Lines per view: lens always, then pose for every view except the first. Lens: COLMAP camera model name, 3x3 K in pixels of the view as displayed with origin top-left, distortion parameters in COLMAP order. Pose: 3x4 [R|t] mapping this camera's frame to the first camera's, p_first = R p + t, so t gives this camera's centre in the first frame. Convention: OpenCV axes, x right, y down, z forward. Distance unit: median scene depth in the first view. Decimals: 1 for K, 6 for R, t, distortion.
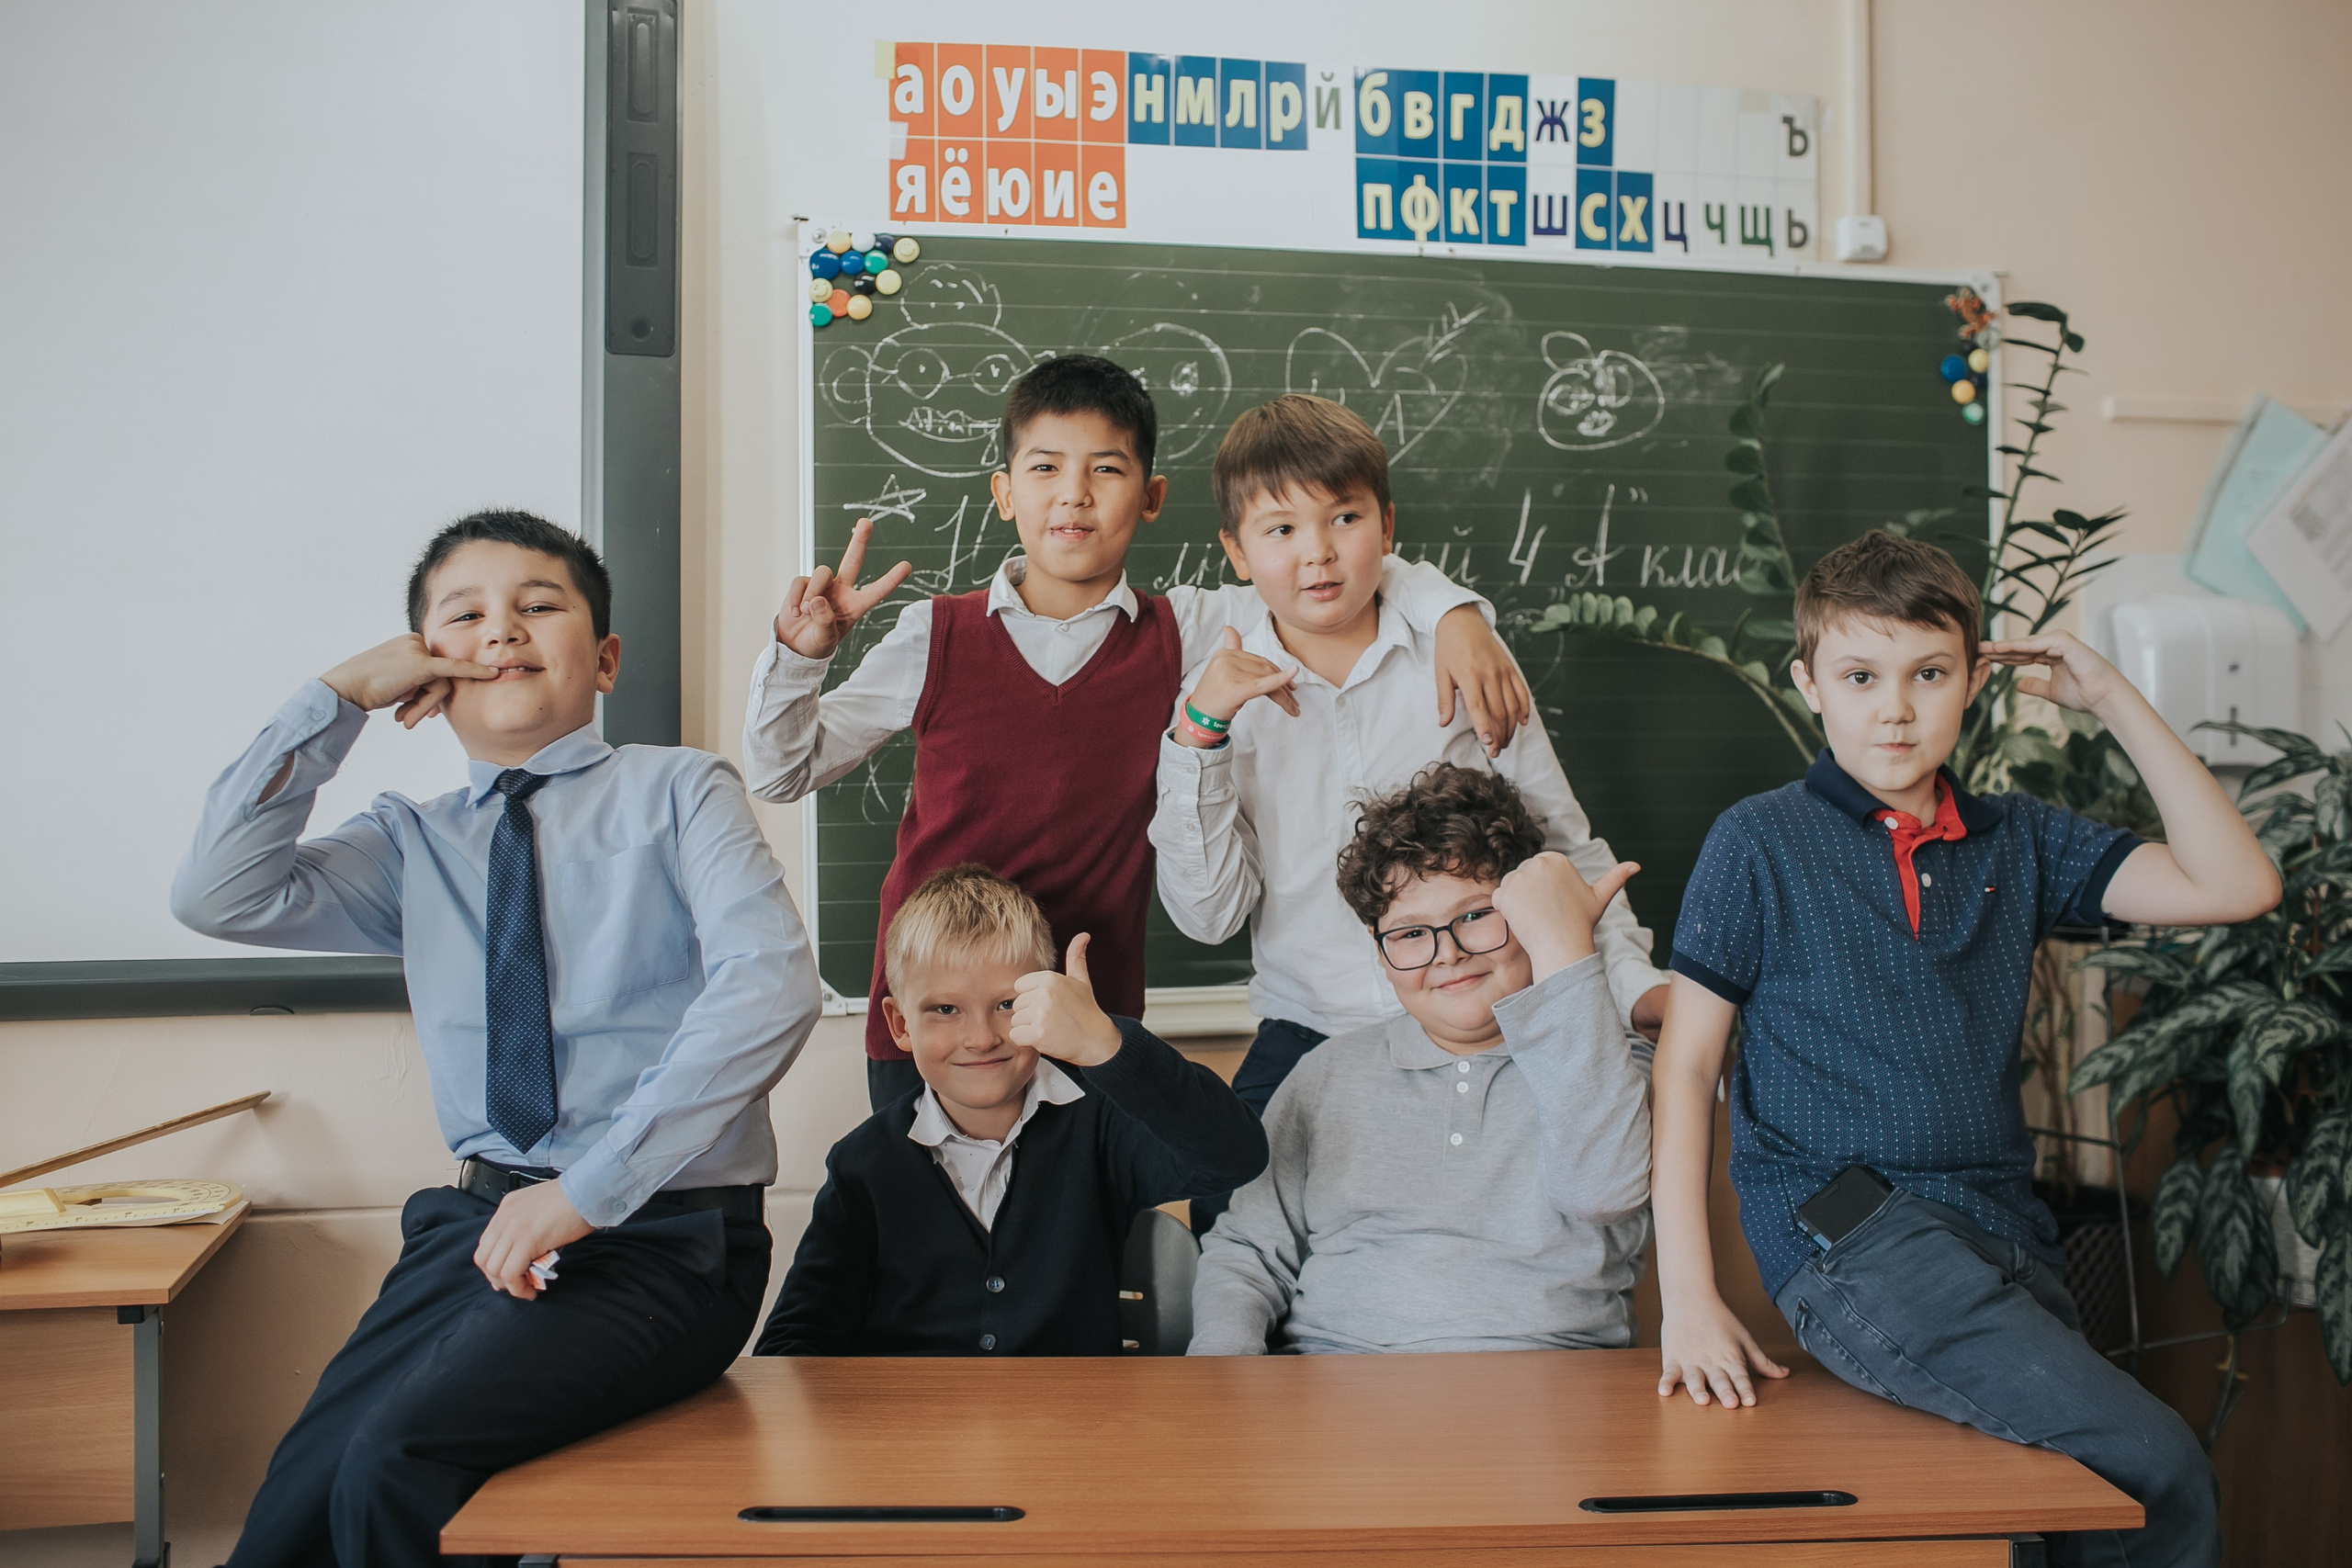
lens RADIAL K [[2279.5, 0, 1182.9], [0, 2279.5, 760.6], [0, 0, 1]] dist [-0.050949, 0.000000]
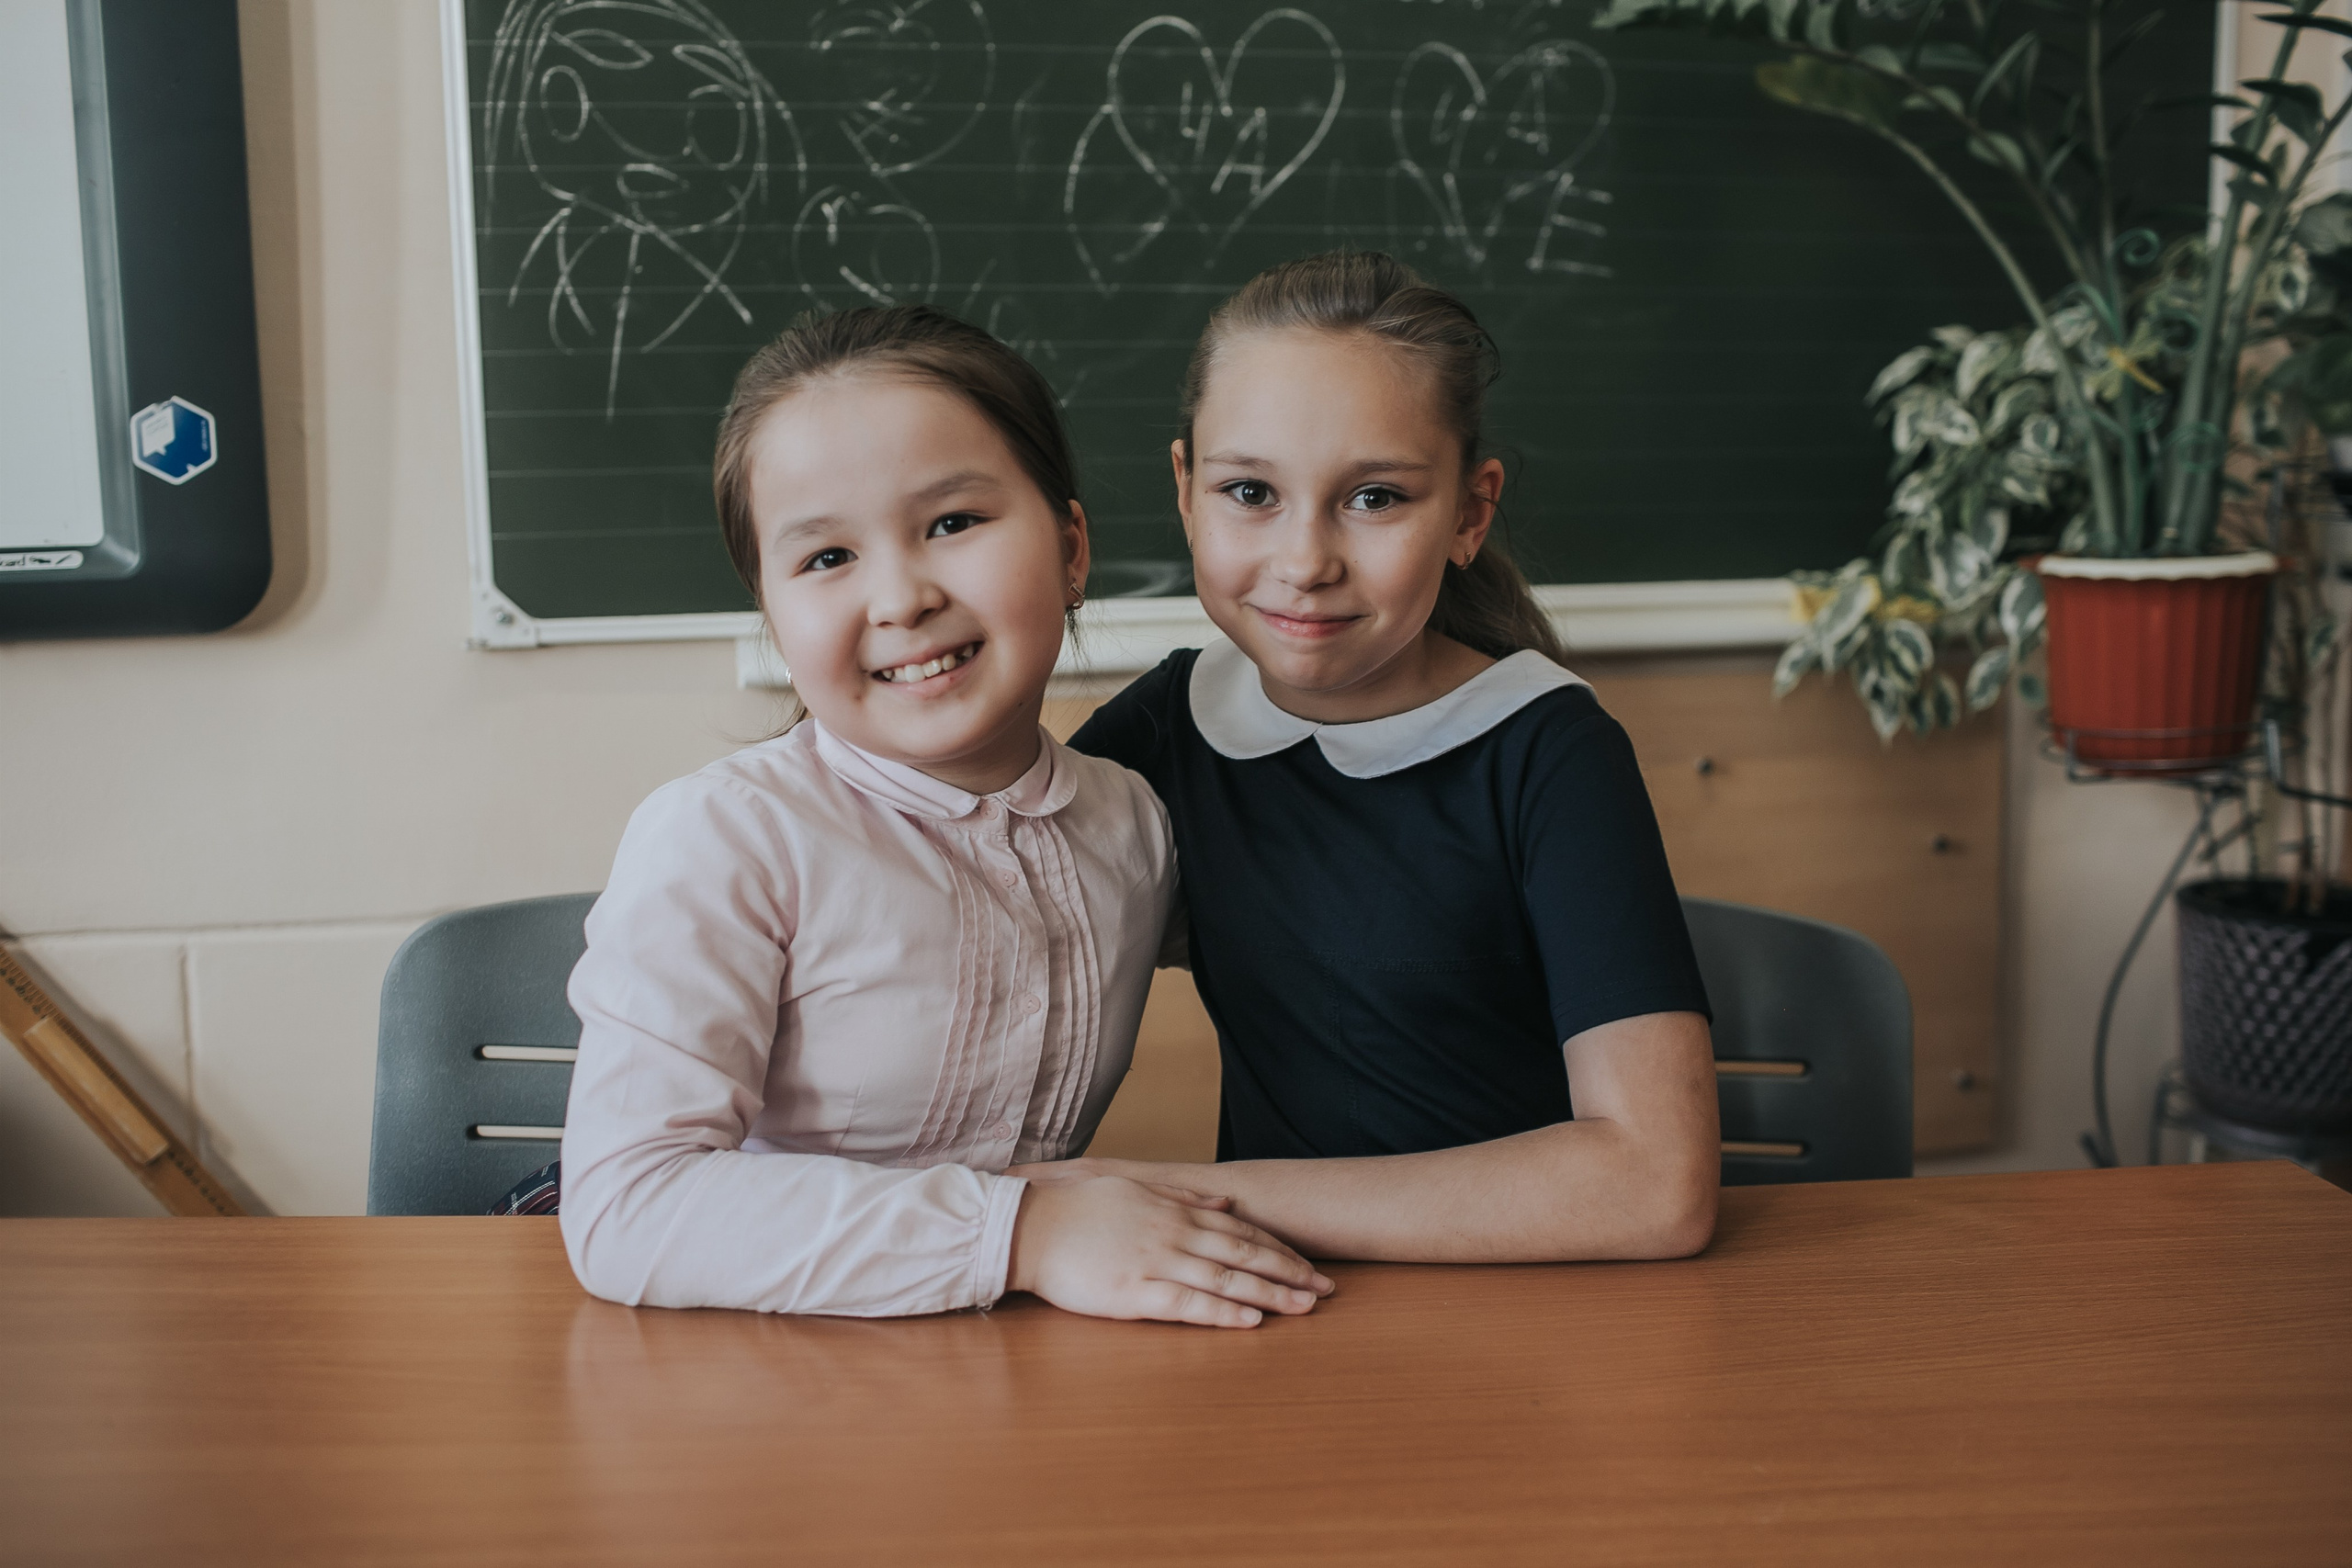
lens RADIAL K [[2279.5, 0, 1175.0], [0, 2279.5, 764.0], [0, 0, 1]] dist [-0.050949, 0.000000]
pose [[0.999358, -0.008637, 0.034770, 0.012837], [0.003997, 0.991328, 0.131347, 0.056866], [-0.035603, -0.131124, 0.990726, 0.319240]]
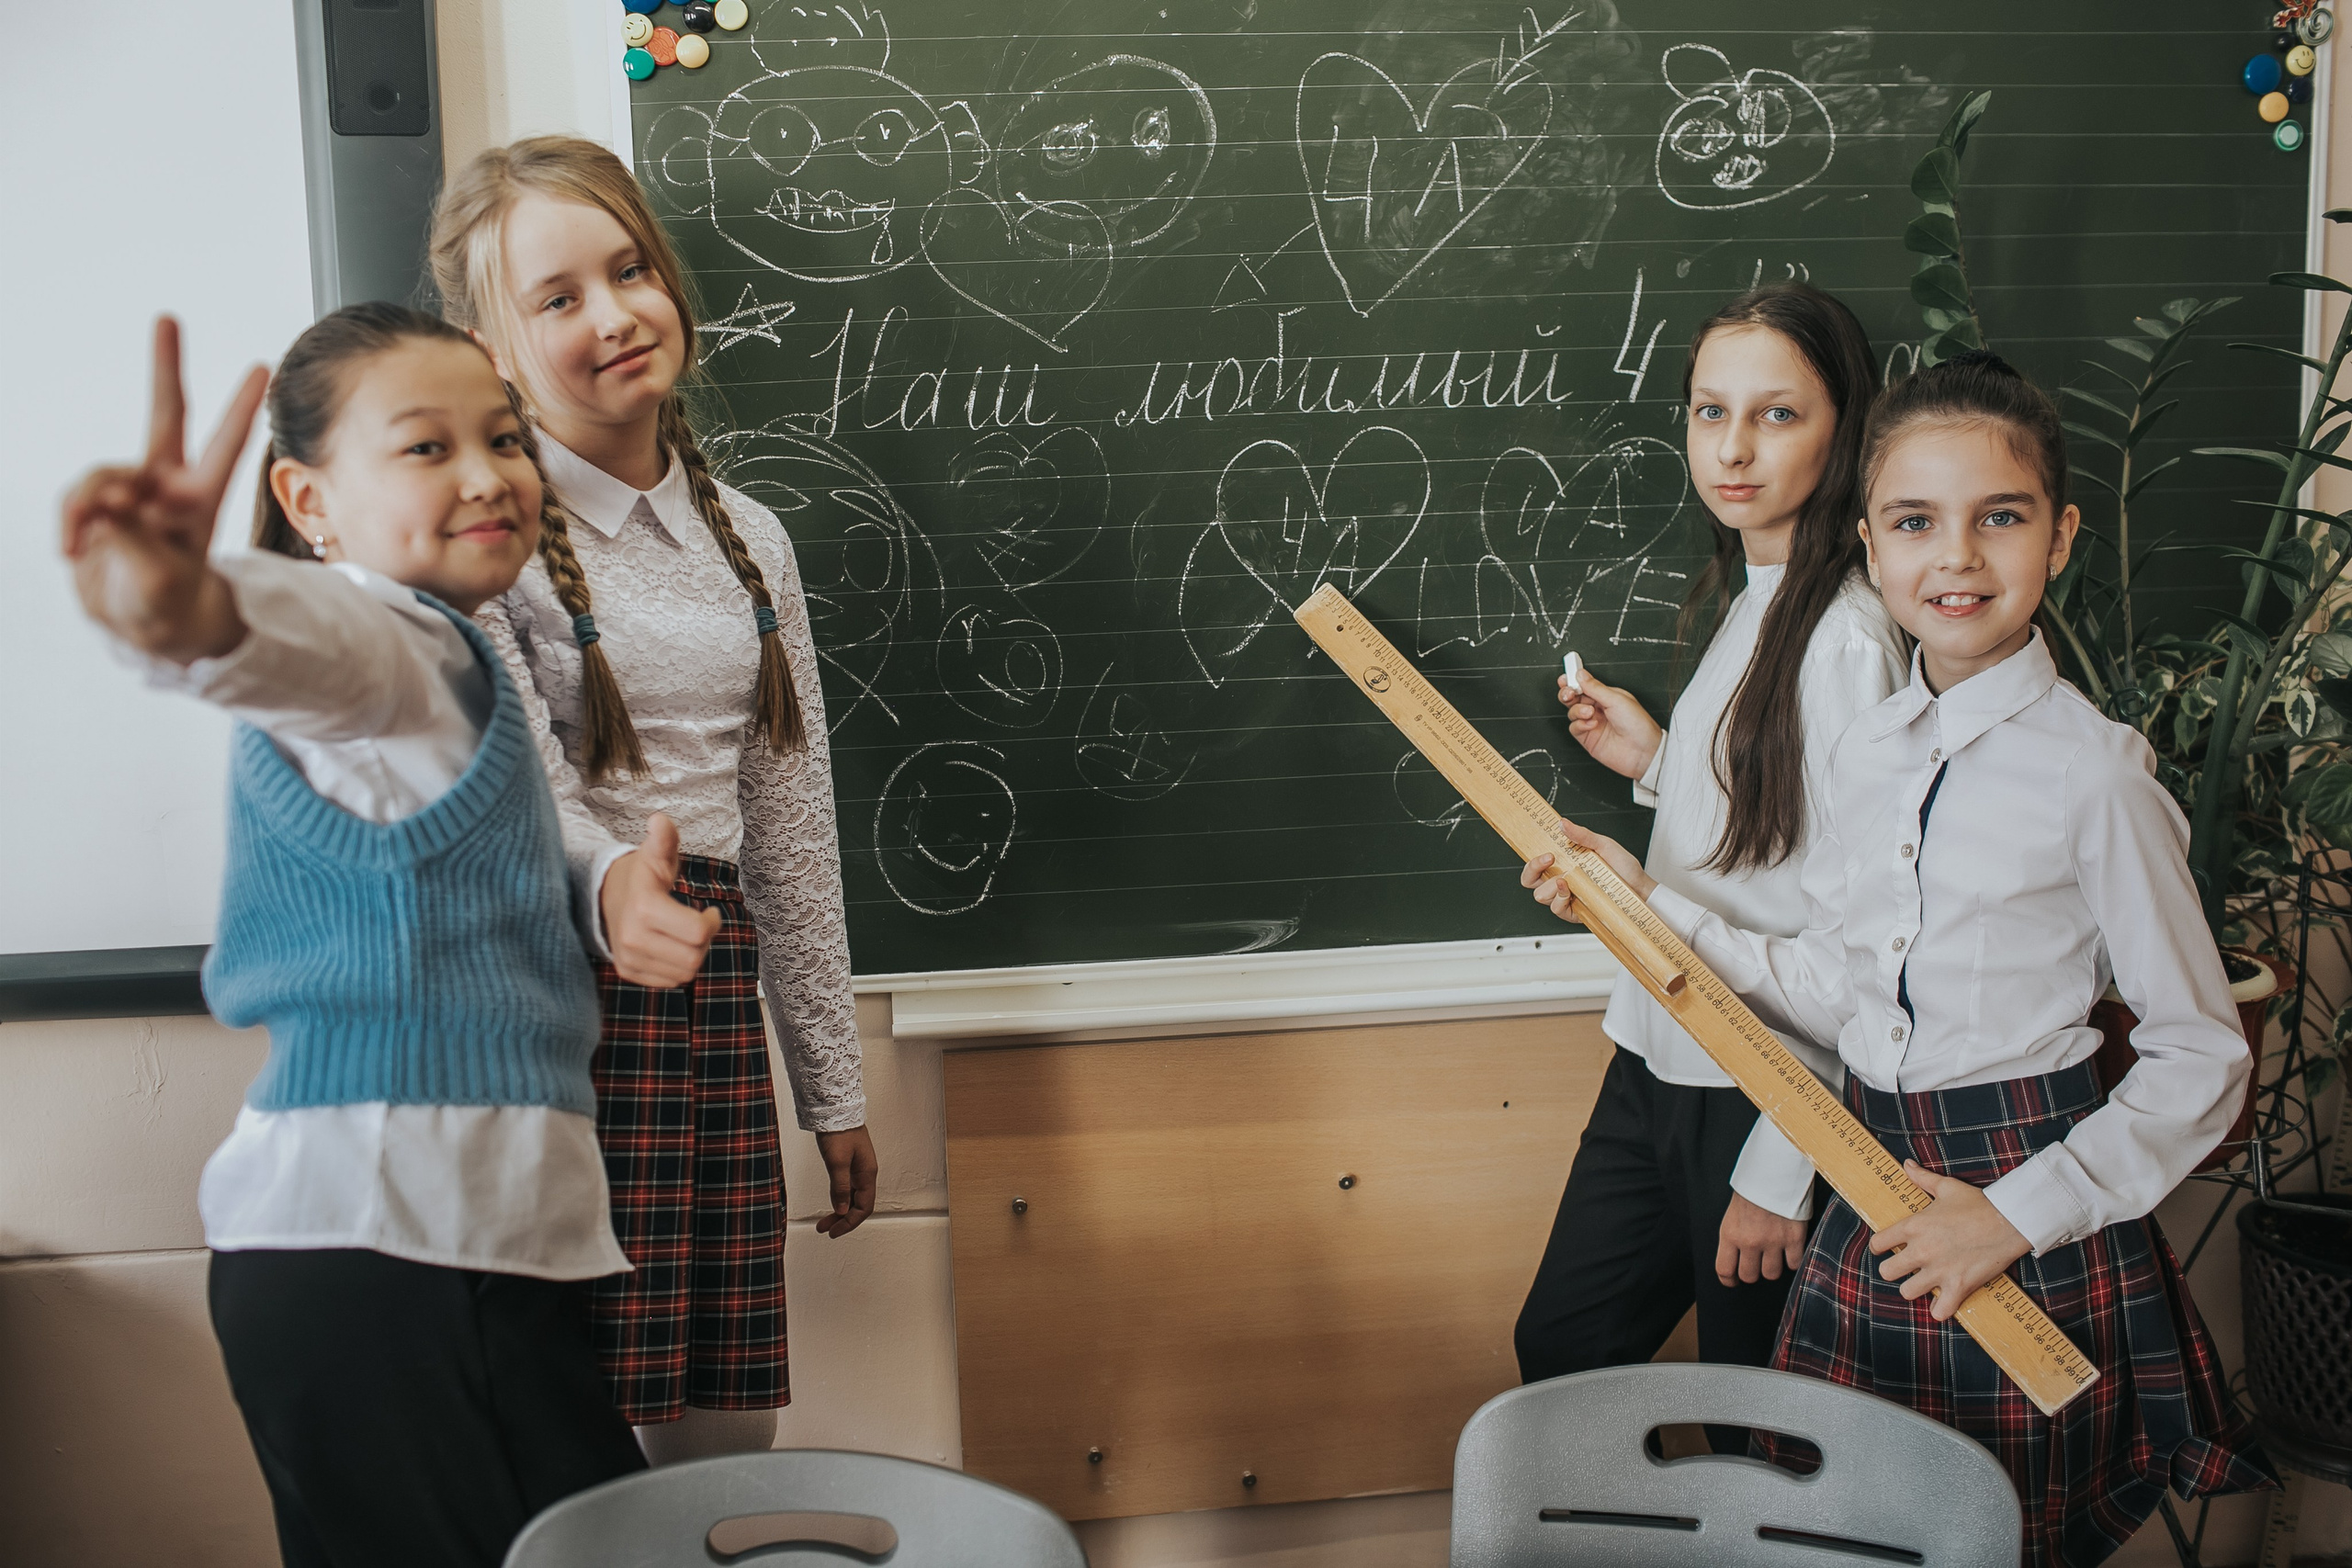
lens RADIAL K [[2279.5, 0, 1187.4], [0, 2279.5, 762.6], [0, 0, 1]] dist [-0.050949, 0.000000]
pose [[0.994716, -0.005147, -0.102538, 0.082825], [0.019355, 0.990235, 0.138060, -0.067288], [0.100826, -0.139315, 0.985102, 0.258526]]
